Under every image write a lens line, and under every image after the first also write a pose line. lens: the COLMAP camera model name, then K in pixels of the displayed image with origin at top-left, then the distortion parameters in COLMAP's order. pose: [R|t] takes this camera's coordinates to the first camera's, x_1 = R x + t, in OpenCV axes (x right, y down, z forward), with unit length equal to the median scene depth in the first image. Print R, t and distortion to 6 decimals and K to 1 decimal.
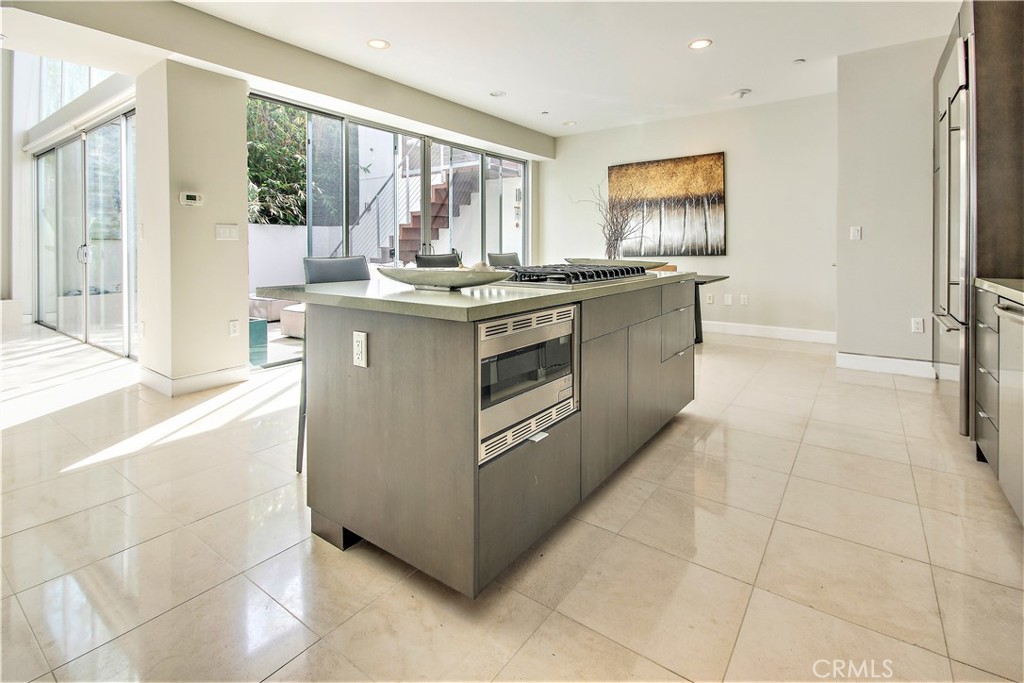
lens RADIAL K [[484.0, 0, 512.1], [0, 484.0, 287.4], [0, 0, 1]] dist [0.000142, -0.000184]
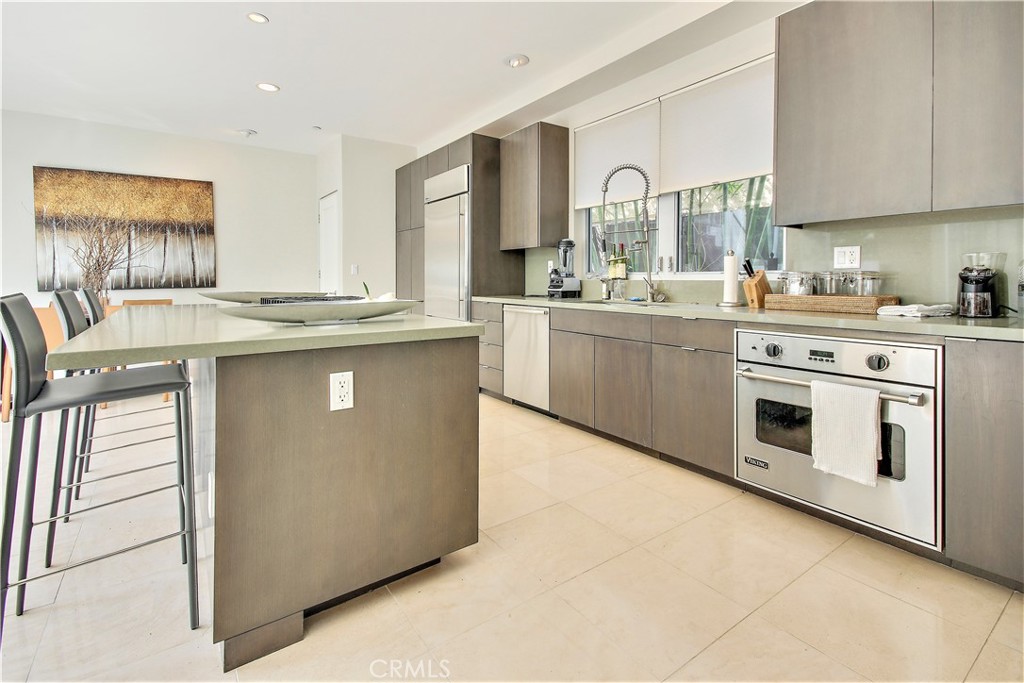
lens RADIAL K [[474.3, 0, 512.0], [0, 474.3, 341.5], [0, 0, 1]] dist [-0.000069, -0.000107]
pose [[0.315306, -0.121581, 0.941169, -0.303903], [0.074244, 0.991880, 0.103258, -0.010416], [-0.946081, 0.037318, 0.321773, 0.113395]]
